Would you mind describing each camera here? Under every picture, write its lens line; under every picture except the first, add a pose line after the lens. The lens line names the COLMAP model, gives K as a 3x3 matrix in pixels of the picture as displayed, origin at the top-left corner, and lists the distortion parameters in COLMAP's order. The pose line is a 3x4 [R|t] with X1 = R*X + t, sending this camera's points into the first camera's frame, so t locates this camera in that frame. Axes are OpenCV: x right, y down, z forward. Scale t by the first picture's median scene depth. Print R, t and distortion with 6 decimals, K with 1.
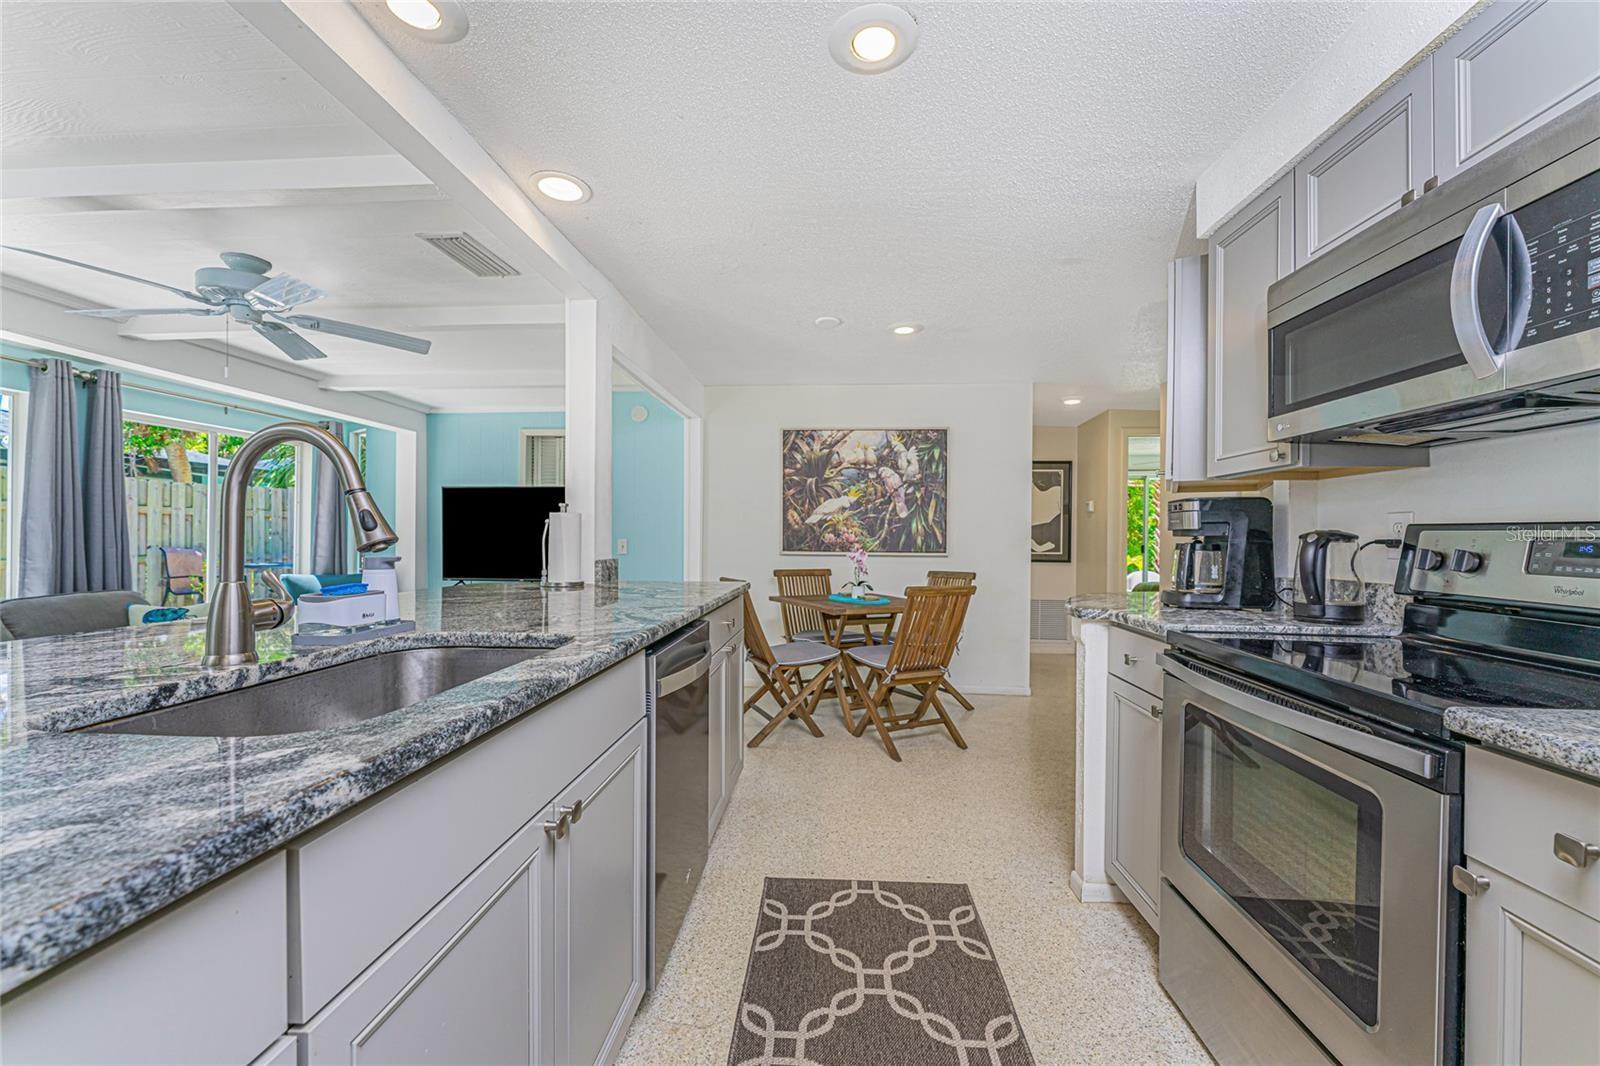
lens RADIAL K [[629.8, 0, 800.0], [0, 629.8, 533.0], [0, 0, 1]] dist [-0.001115, -0.000262]
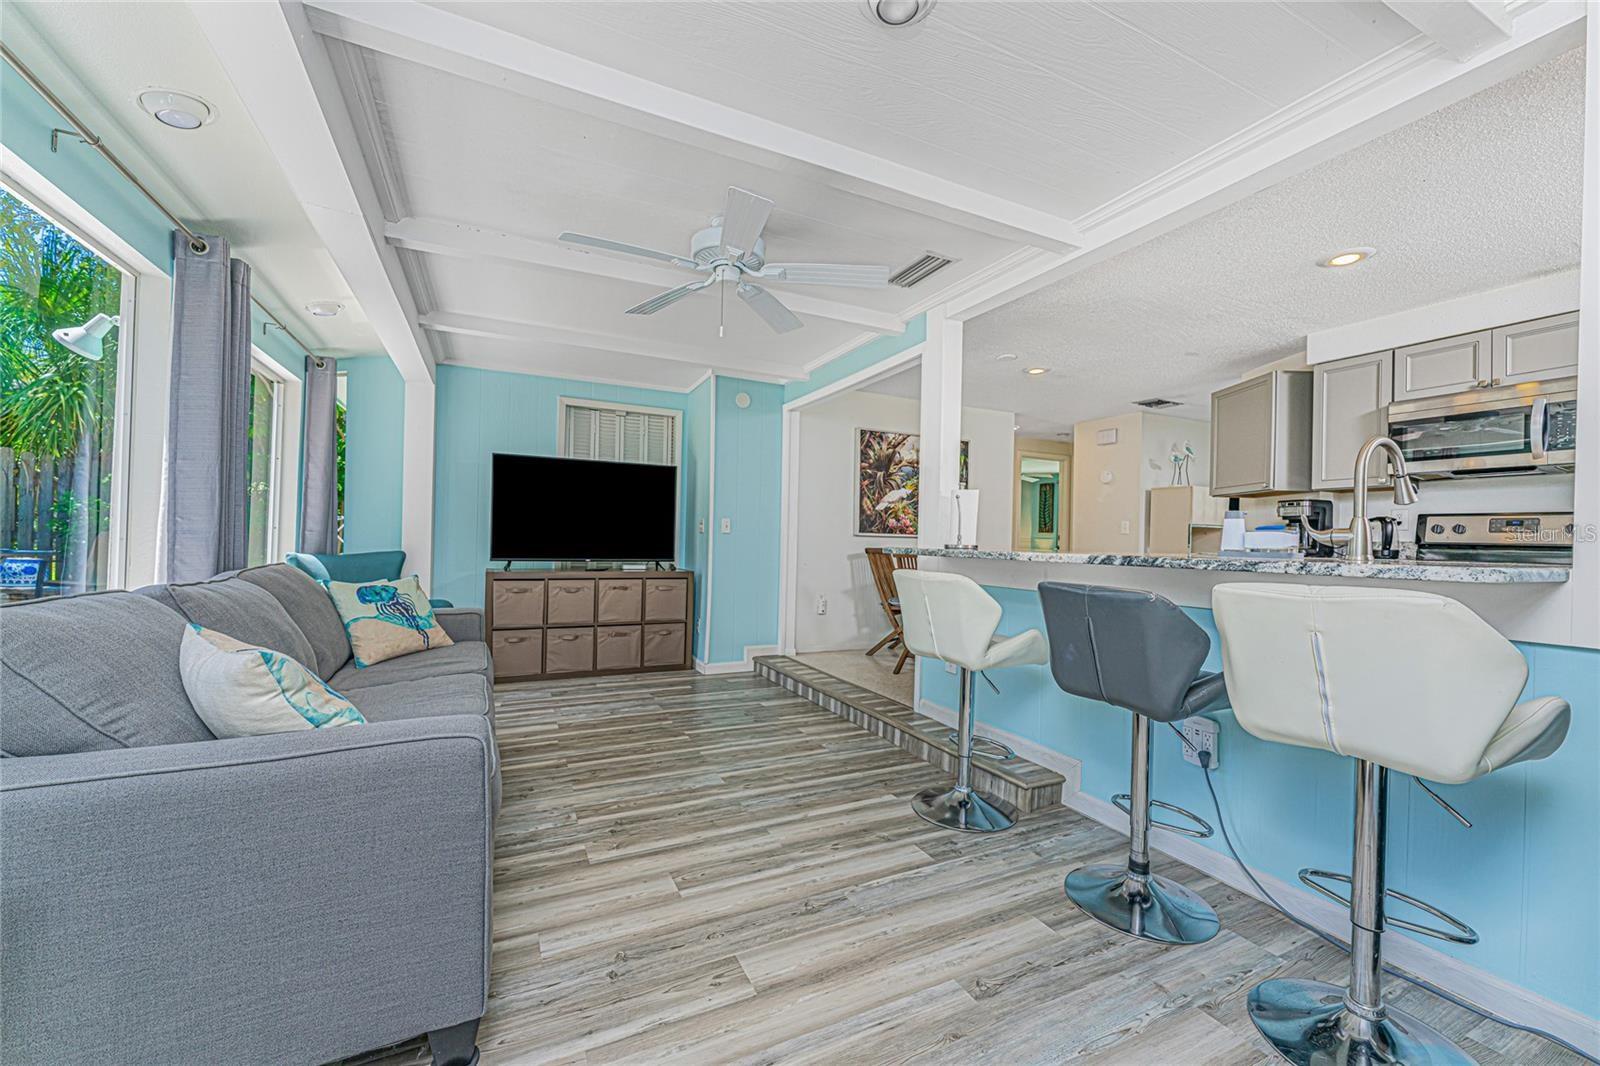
lens RADIAL K [[629.8, 0, 800.0], [0, 629.8, 533.0], [0, 0, 1]] dist [-0.001115, -0.000262]
pose [[0.869485, 0.017152, 0.493661, -0.702425], [-0.018702, 0.999823, -0.001800, 0.033440], [-0.493604, -0.007667, 0.869653, 0.035012]]
